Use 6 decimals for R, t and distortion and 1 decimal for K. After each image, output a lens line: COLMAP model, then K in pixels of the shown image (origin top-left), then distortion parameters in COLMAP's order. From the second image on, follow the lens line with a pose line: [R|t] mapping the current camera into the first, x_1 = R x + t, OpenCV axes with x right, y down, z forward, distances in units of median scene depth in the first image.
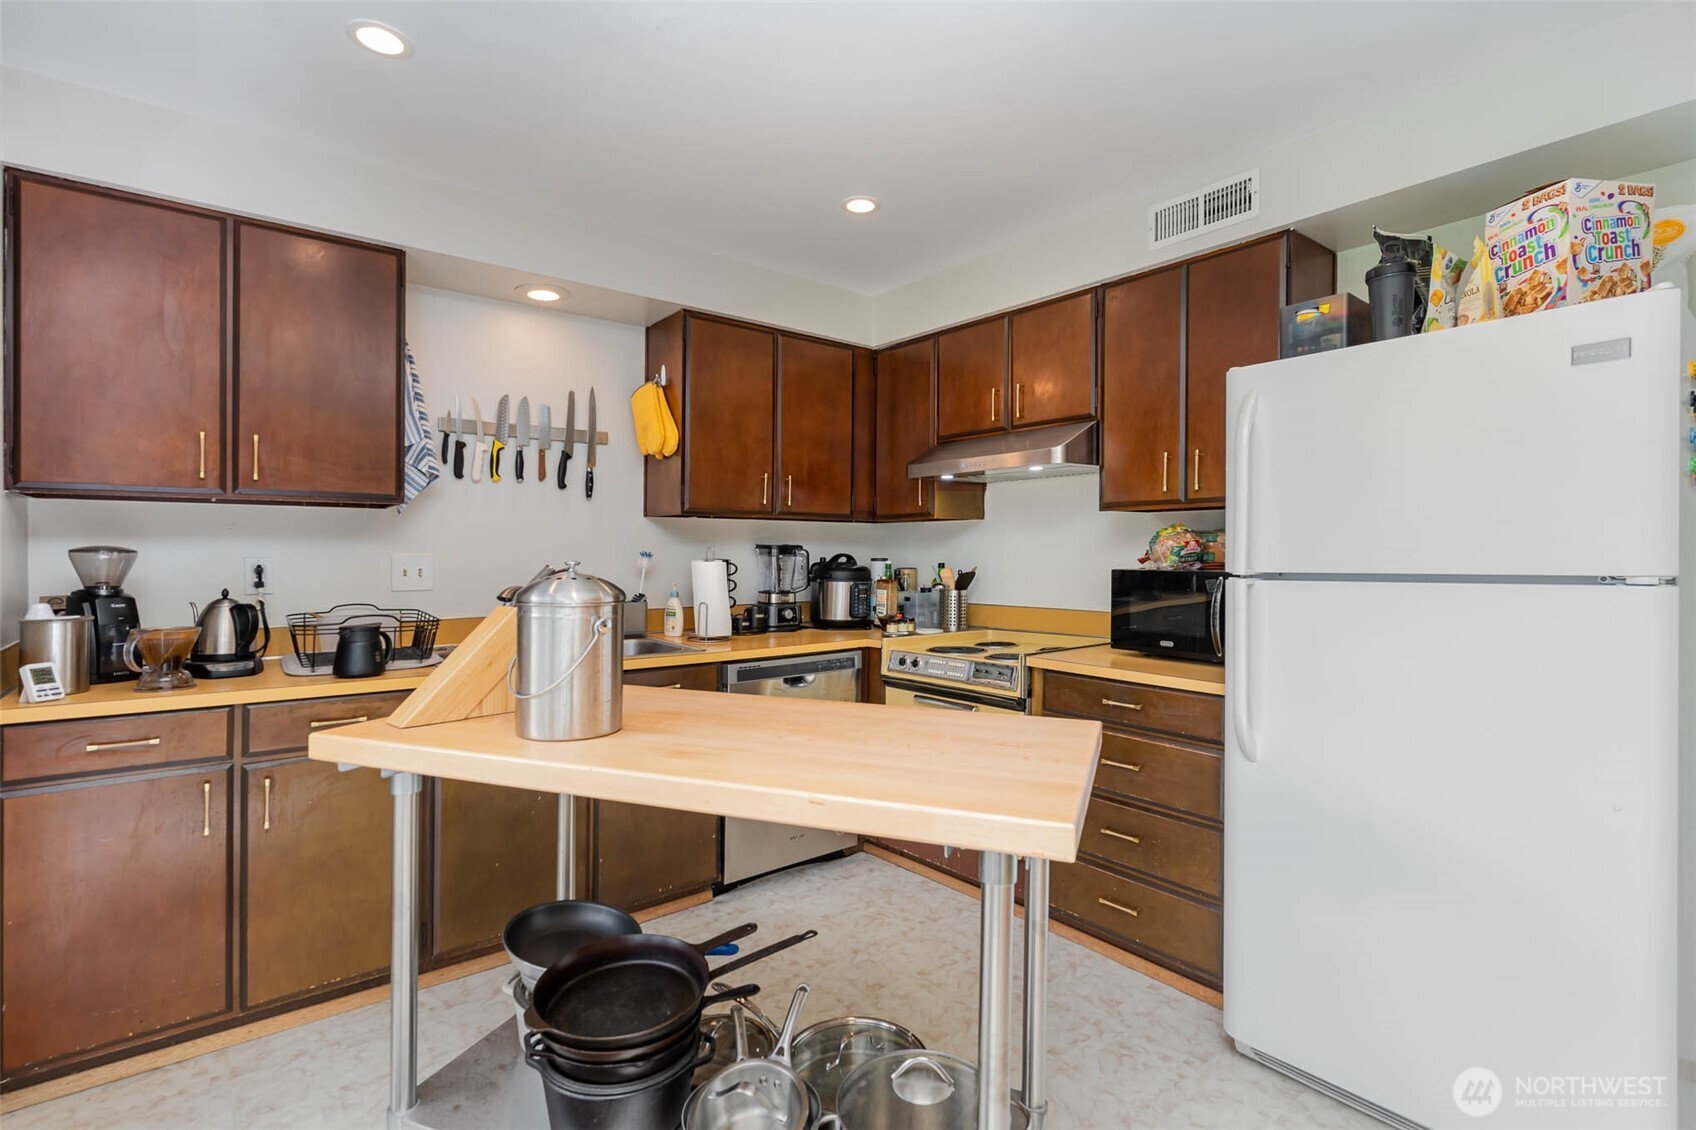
lens RADIAL K [[814.7, 0, 849.7], [0, 814.7, 568.2], [0, 0, 1]] dist [-0.001229, -0.000327]
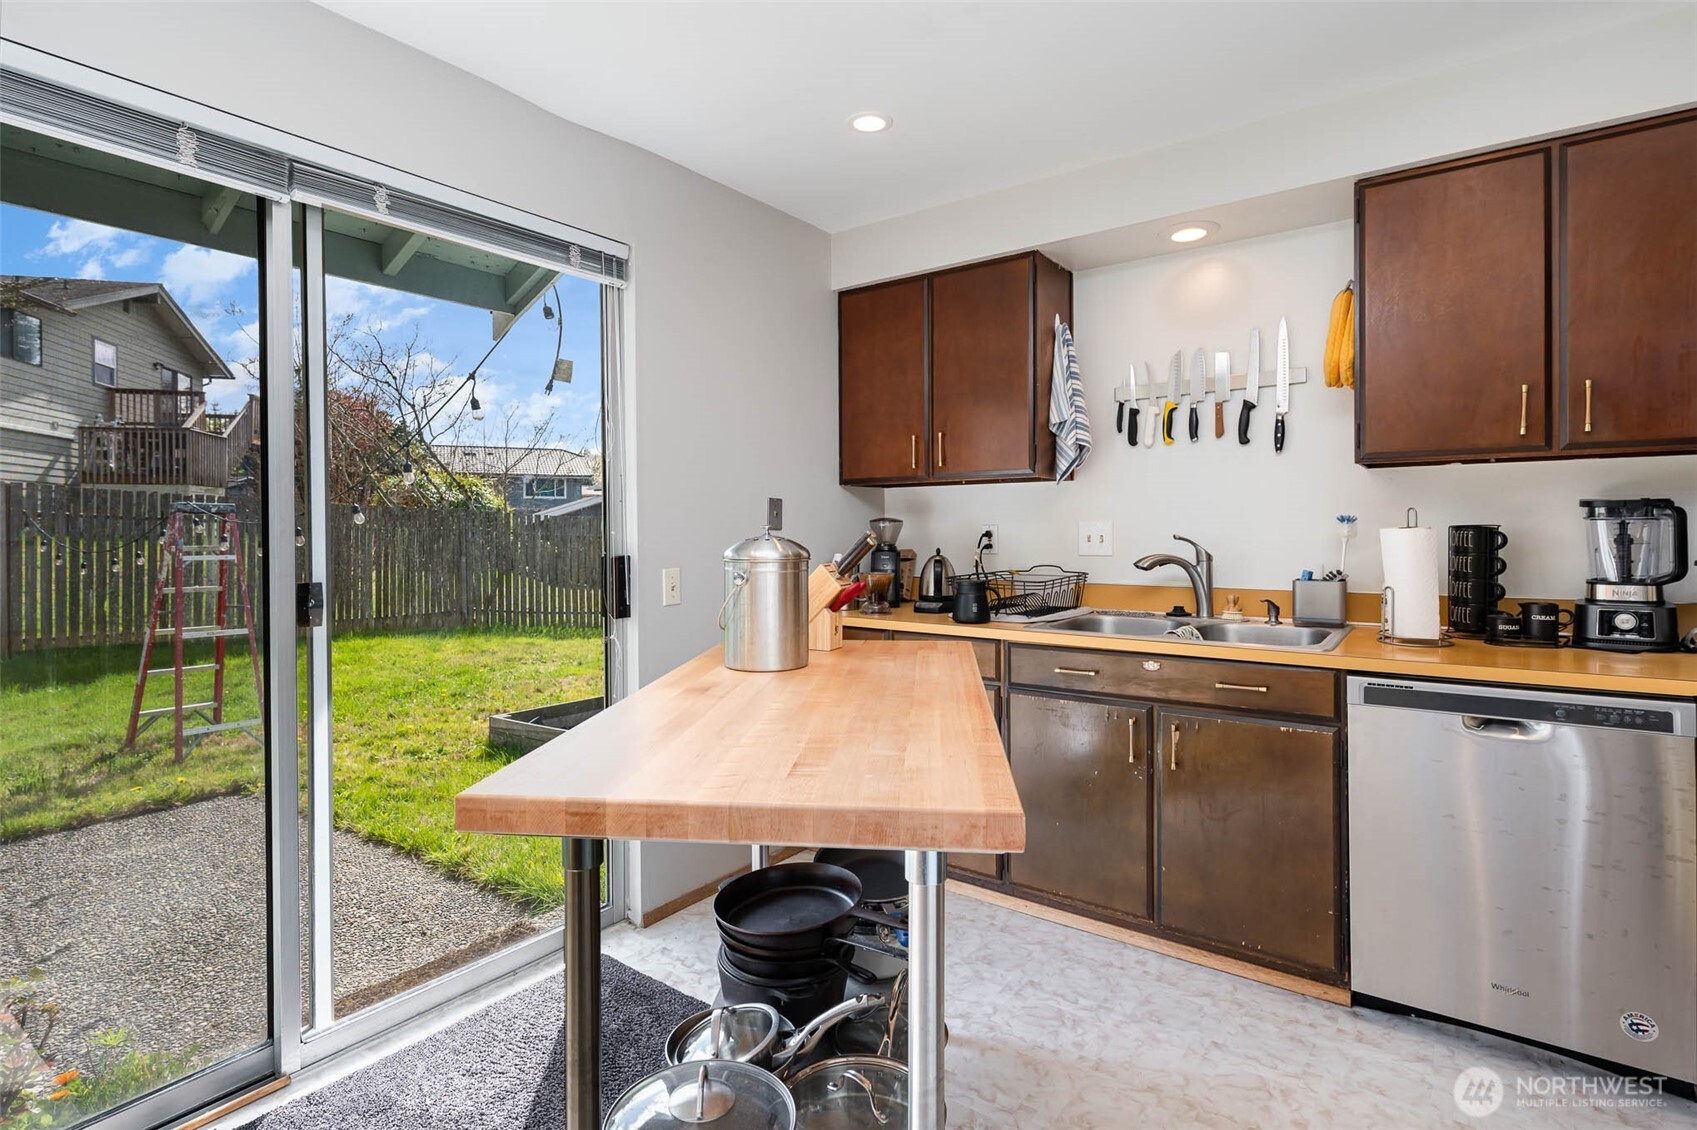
lens RADIAL K [[857.4, 0, 846.4], [0, 857.4, 537.5], [0, 0, 1]] dist [0.000467, 0.000147]
pose [[0.240679, 0.008593, -0.970567, 0.449578], [-0.011390, 0.999917, 0.006028, 0.000591], [0.970538, 0.009604, 0.240757, 0.394201]]
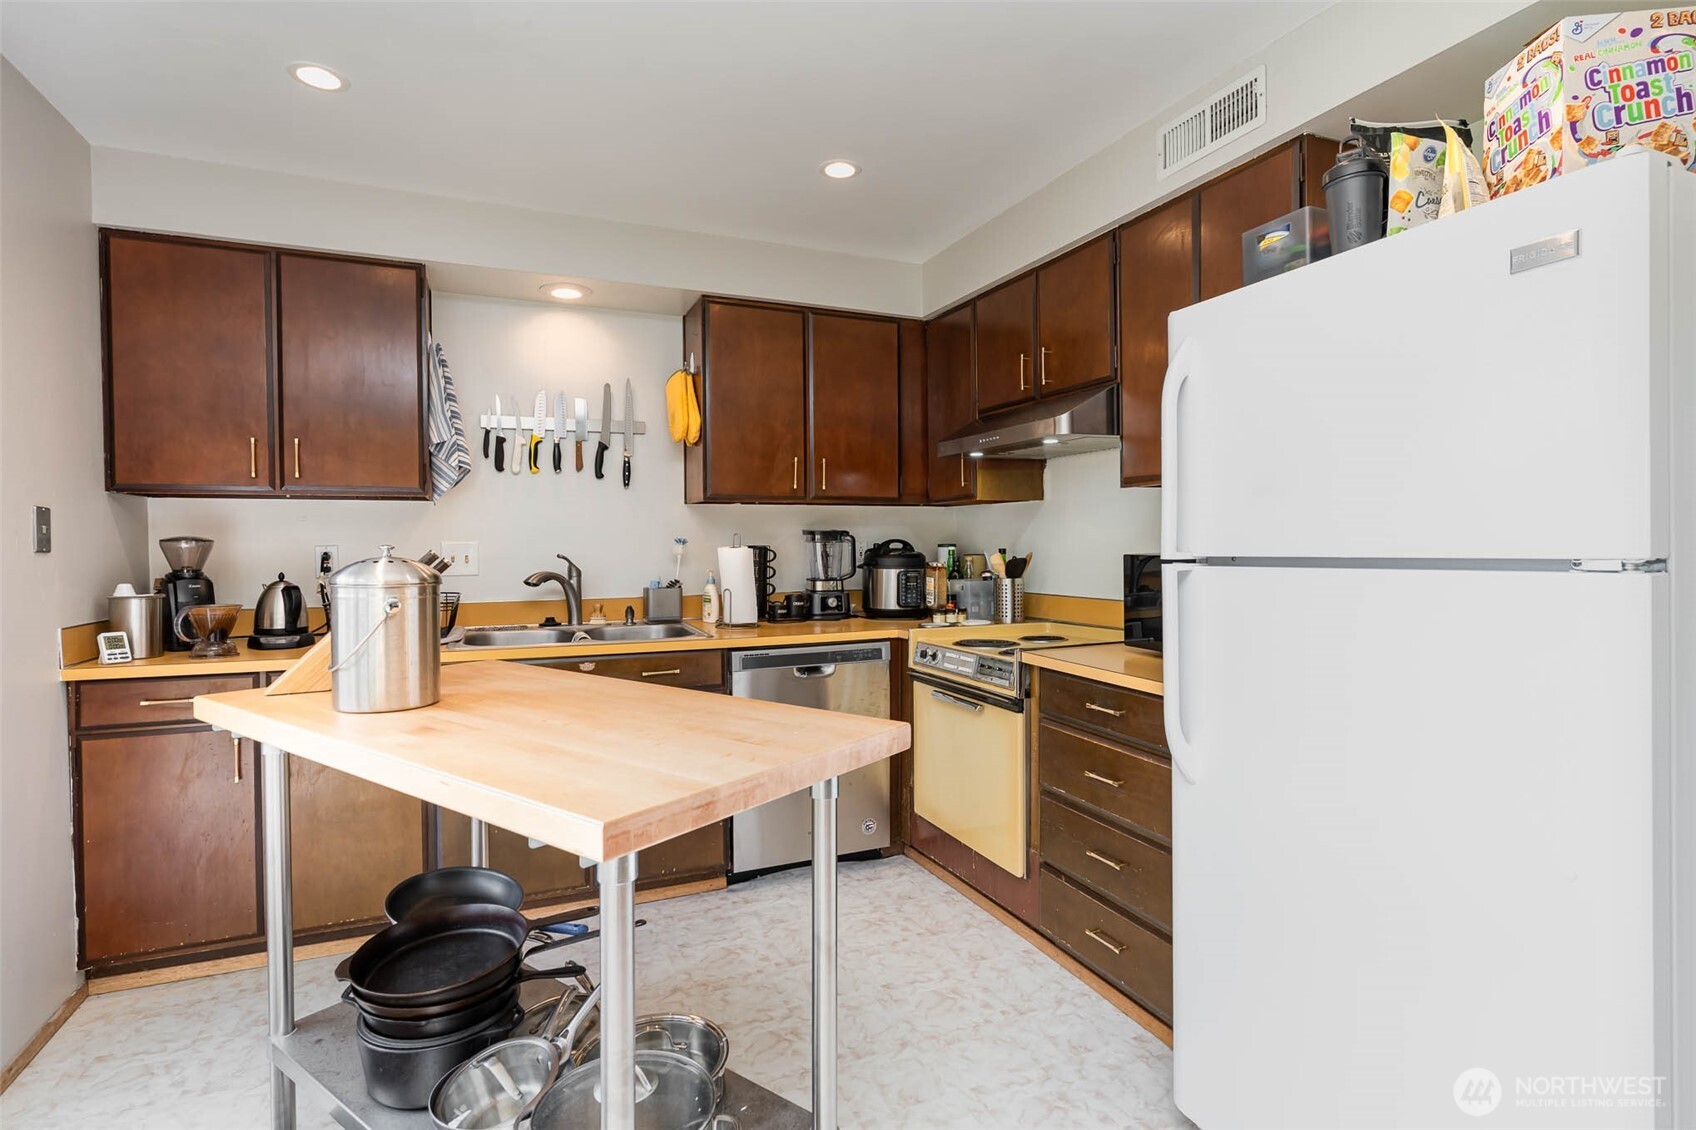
lens RADIAL K [[847.9, 0, 848.0], [0, 847.9, 565.0], [0, 0, 1]] dist [-0.000027, -0.000303]
pose [[0.962528, 0.001197, -0.271180, 0.258784], [0.001397, 0.999955, 0.009372, 0.003427], [0.271179, -0.009400, 0.962483, 0.046181]]
